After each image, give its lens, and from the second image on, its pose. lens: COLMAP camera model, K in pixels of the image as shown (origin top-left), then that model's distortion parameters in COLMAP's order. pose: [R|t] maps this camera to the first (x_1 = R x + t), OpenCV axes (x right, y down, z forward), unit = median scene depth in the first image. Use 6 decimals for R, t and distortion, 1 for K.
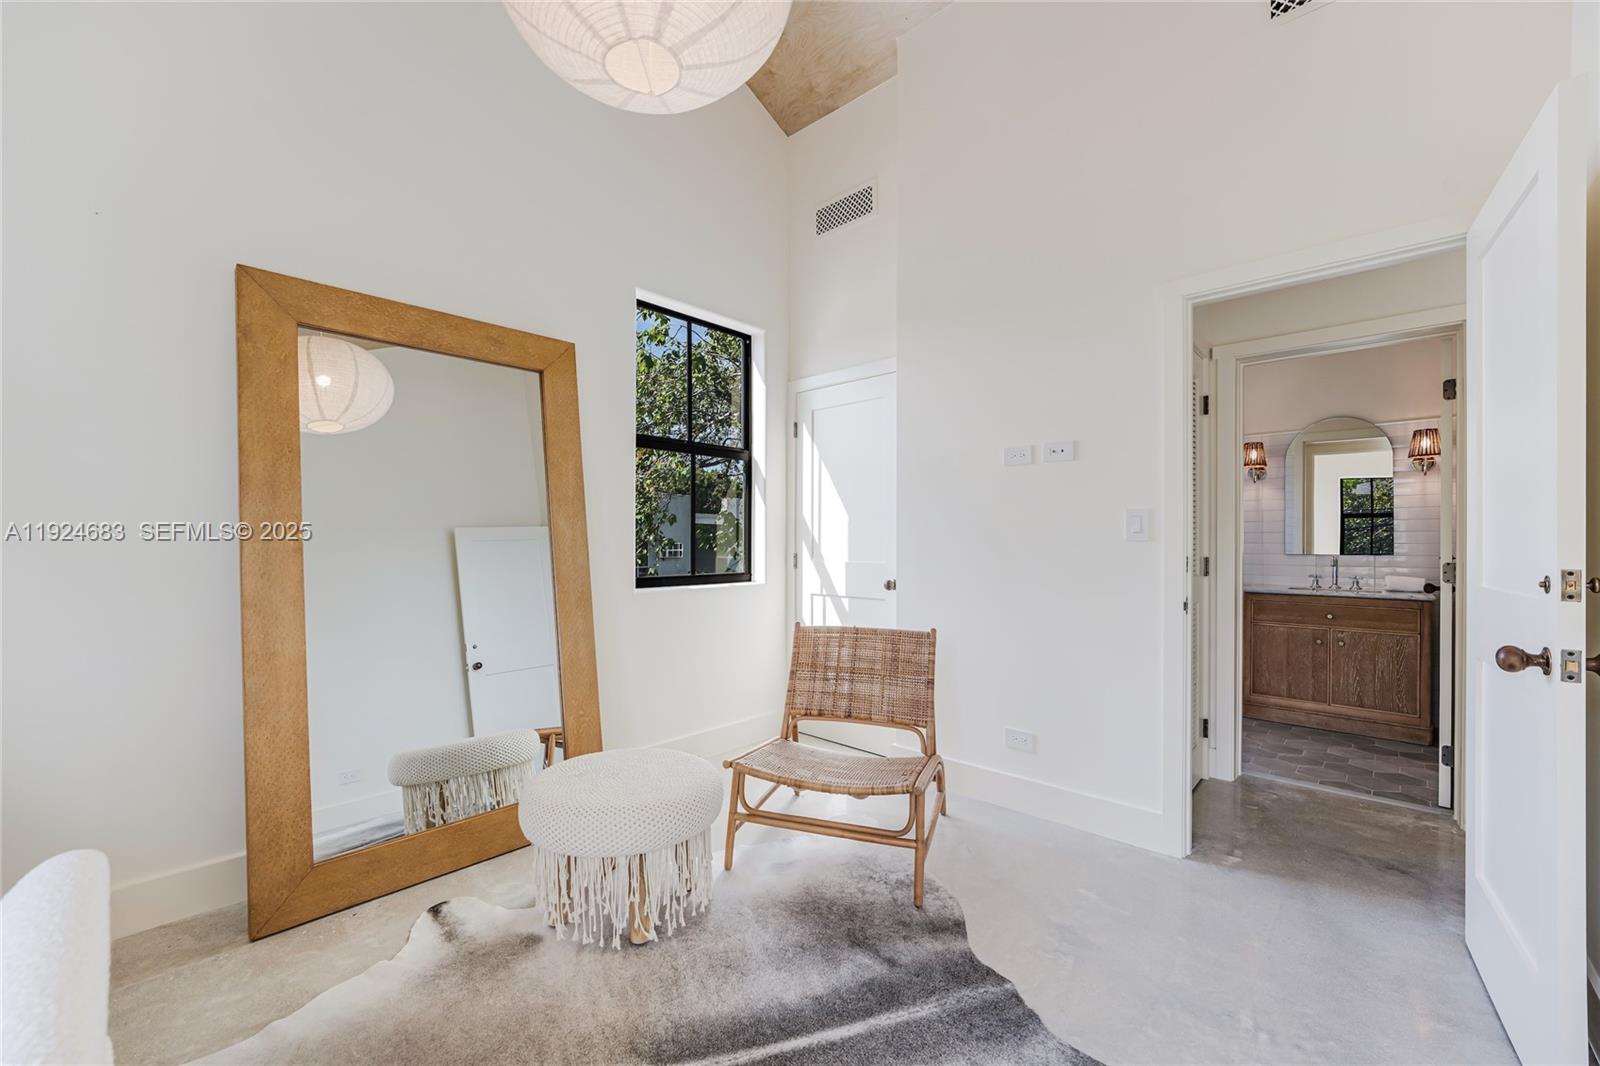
lens RADIAL K [[637.2, 0, 800.0], [0, 637.2, 533.0], [0, 0, 1]] dist [0.000861, 0.000169]
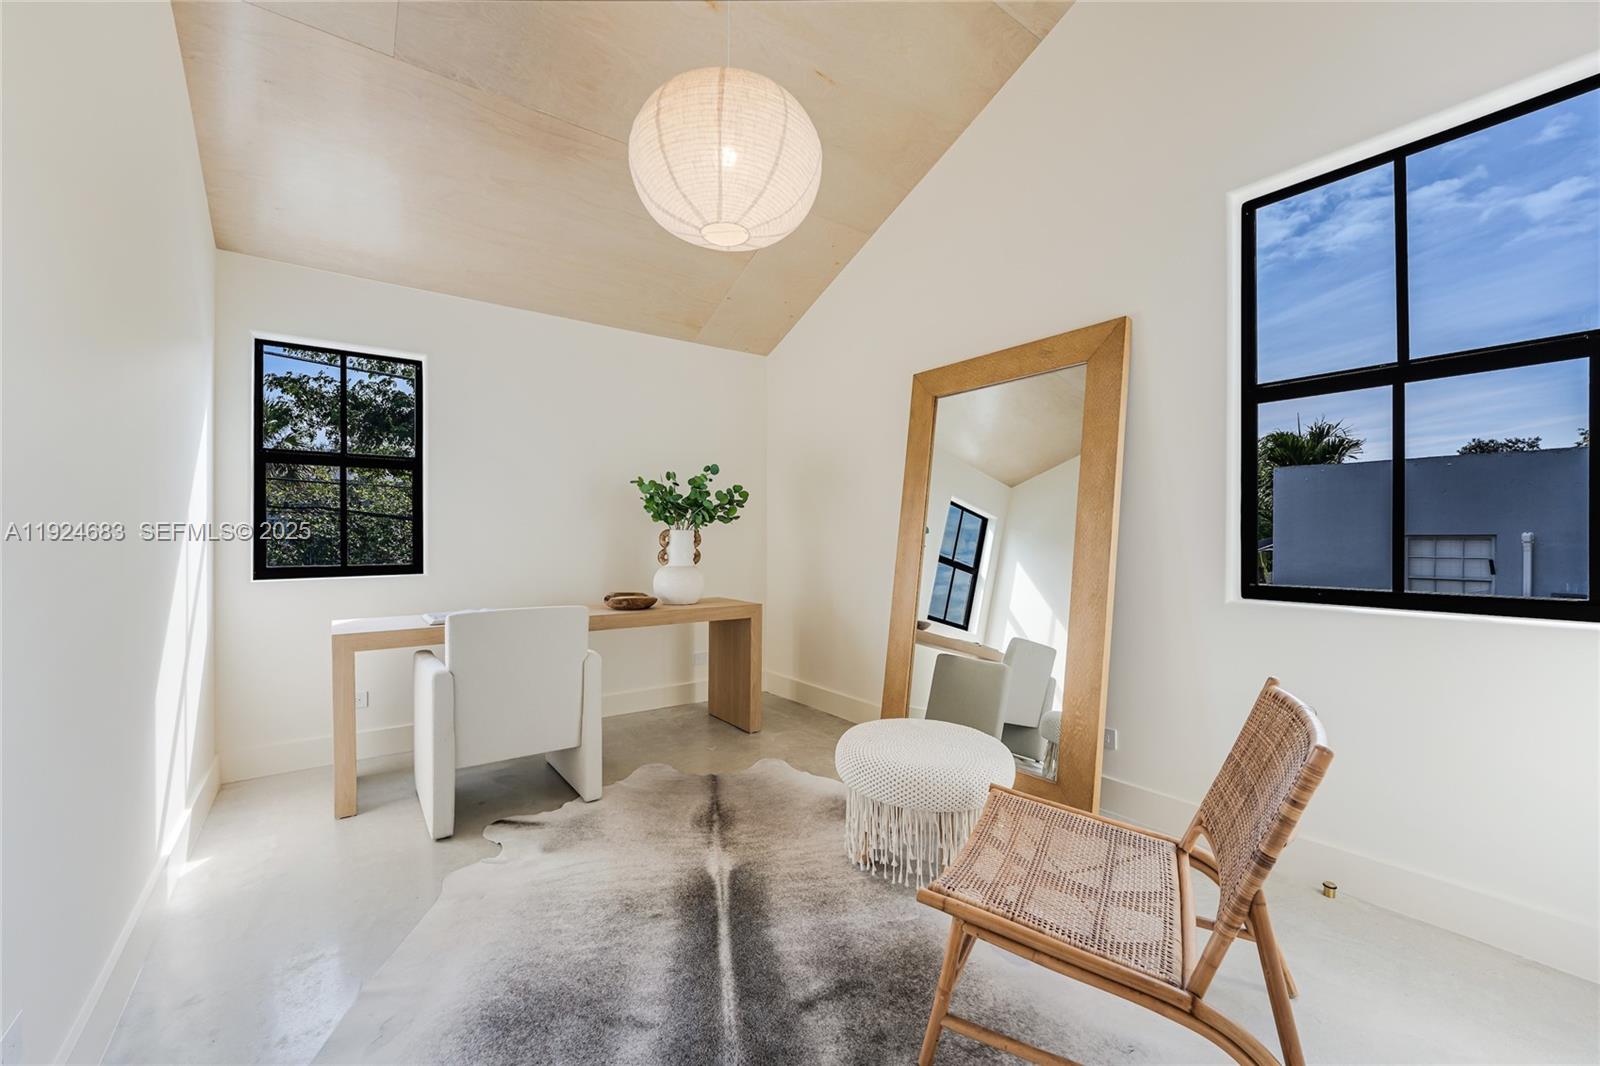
lens RADIAL K [[637.2, 0, 800.0], [0, 637.2, 533.0], [0, 0, 1]] dist [0.000861, 0.000169]
pose [[-0.164874, -0.004702, -0.986303, 1.031241], [0.012380, 0.999900, -0.006837, 0.017829], [0.986237, -0.013337, -0.164799, 1.150144]]
